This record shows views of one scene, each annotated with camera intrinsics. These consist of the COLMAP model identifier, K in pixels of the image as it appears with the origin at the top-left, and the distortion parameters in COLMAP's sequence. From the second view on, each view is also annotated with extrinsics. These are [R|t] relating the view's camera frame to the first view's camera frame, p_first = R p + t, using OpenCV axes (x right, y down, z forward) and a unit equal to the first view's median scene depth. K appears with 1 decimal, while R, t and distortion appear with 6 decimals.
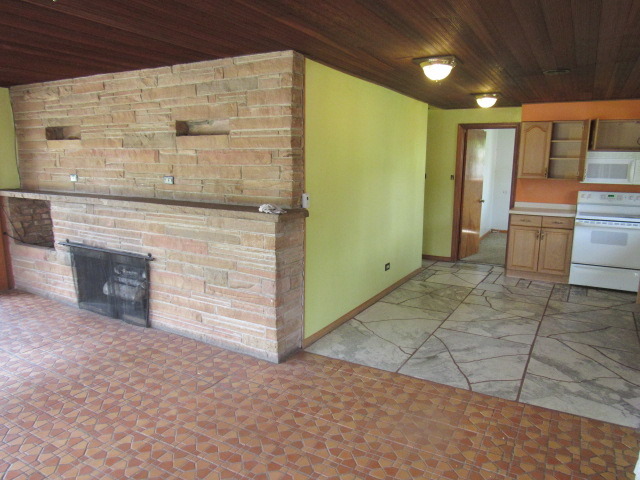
lens RADIAL K [[462.4, 0, 322.0], [0, 462.4, 242.1], [0, 0, 1]] dist [-0.014621, 0.004247]
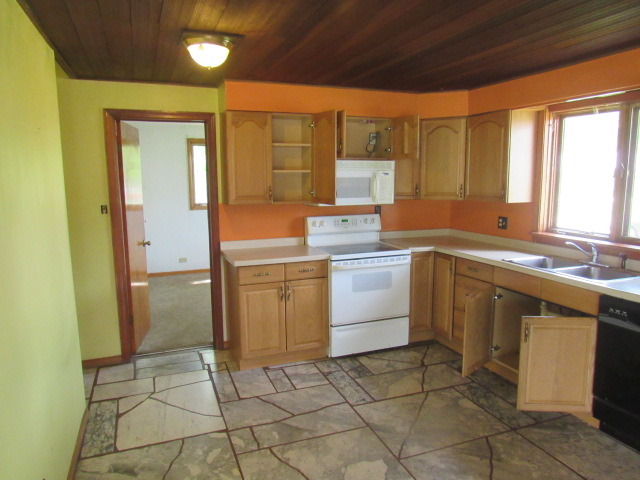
lens RADIAL K [[462.4, 0, 322.0], [0, 462.4, 242.1], [0, 0, 1]] dist [-0.014621, 0.004247]
pose [[0.628211, -0.127824, 0.767471, 0.018884], [0.151736, 0.987600, 0.040284, -0.056189], [-0.763104, 0.091146, 0.639816, 0.307927]]
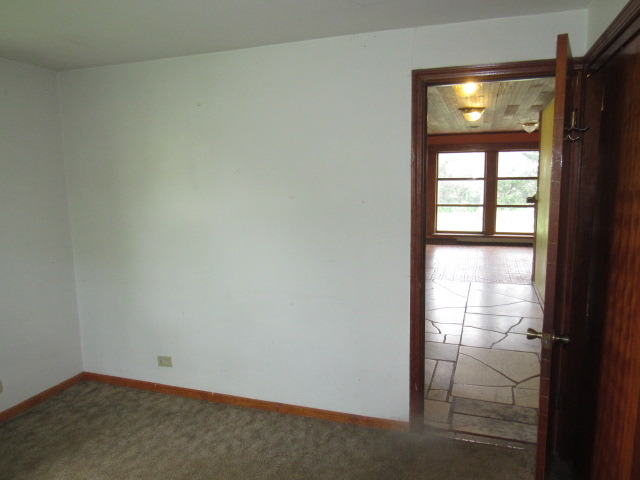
lens RADIAL K [[462.4, 0, 322.0], [0, 462.4, 242.1], [0, 0, 1]] dist [-0.014621, 0.004247]
pose [[-0.983507, 0.032786, -0.177876, 0.357164], [-0.024656, 0.949952, 0.311421, -0.147954], [0.179184, 0.310671, -0.933476, 0.847644]]
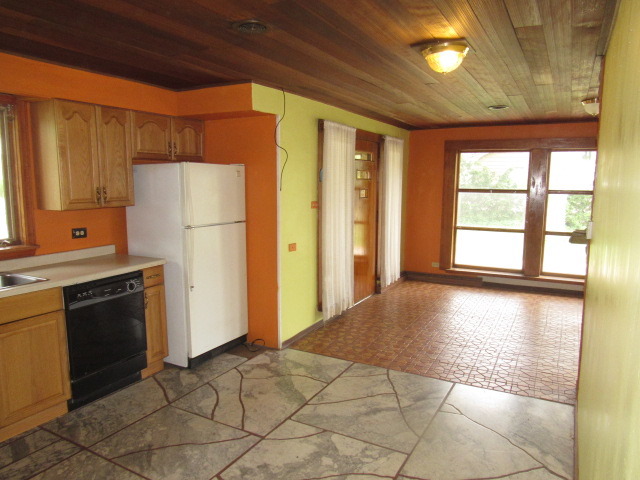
lens RADIAL K [[462.4, 0, 322.0], [0, 462.4, 242.1], [0, 0, 1]] dist [-0.014621, 0.004247]
pose [[-0.999556, -0.011934, -0.027298, 0.156657], [-0.019611, 0.953323, 0.301316, -0.103672], [0.022428, 0.301718, -0.953133, 0.602290]]
